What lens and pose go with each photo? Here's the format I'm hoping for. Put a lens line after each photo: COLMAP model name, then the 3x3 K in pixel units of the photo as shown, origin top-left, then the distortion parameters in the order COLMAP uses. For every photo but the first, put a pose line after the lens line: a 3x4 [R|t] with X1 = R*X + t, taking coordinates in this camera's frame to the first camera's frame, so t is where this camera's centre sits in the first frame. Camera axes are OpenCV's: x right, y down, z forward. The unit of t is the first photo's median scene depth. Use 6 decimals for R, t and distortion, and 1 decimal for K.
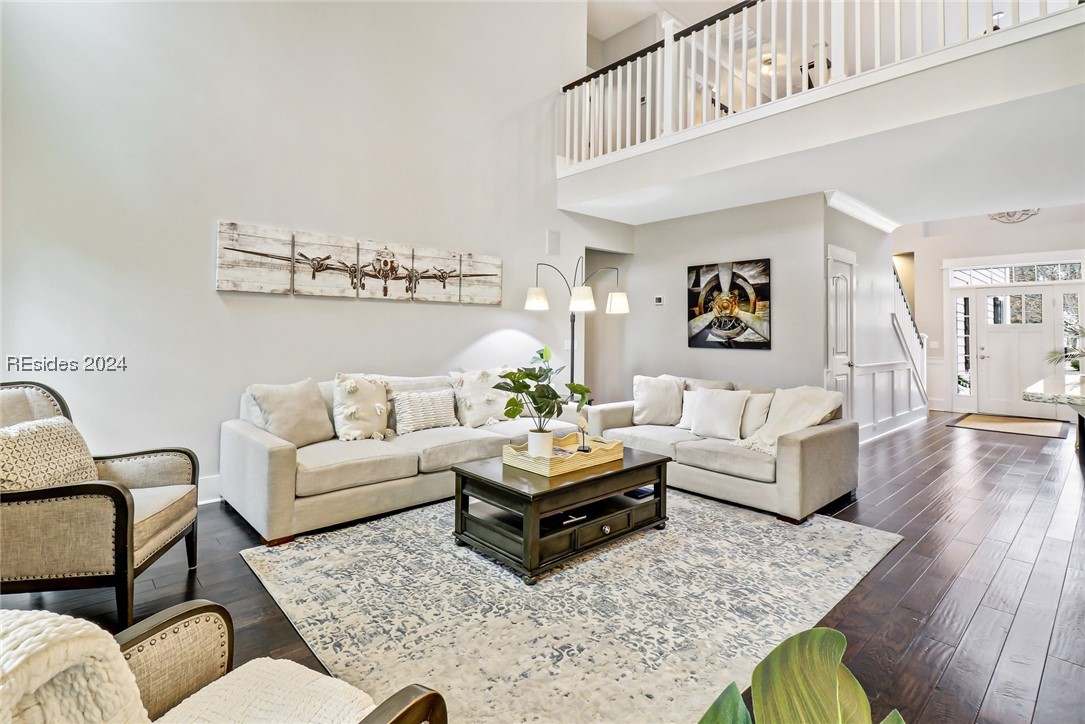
lens RADIAL K [[510.6, 0, 528.2], [0, 510.6, 321.2], [0, 0, 1]] dist [0.014699, -0.008852]
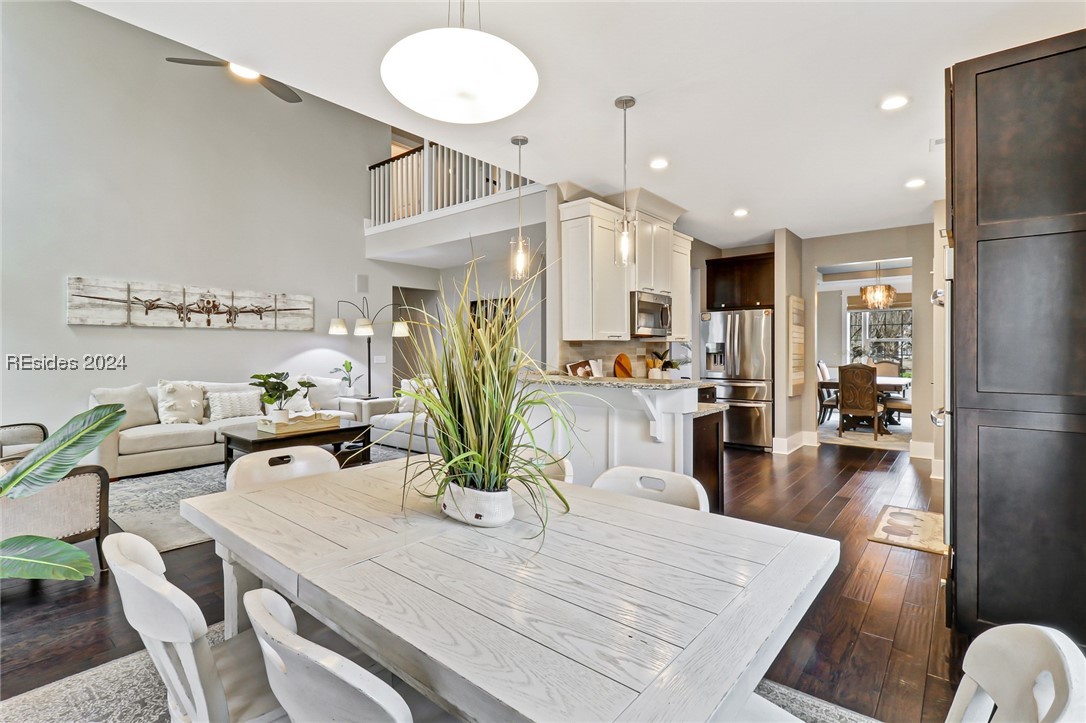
lens RADIAL K [[511.1, 0, 544.7], [0, 511.1, 351.0], [0, 0, 1]] dist [0.014699, -0.008852]
pose [[0.989970, -0.012282, 0.140745, 0.452784], [0.009065, 0.999683, 0.023472, -0.005570], [-0.140988, -0.021961, 0.989768, -0.546484]]
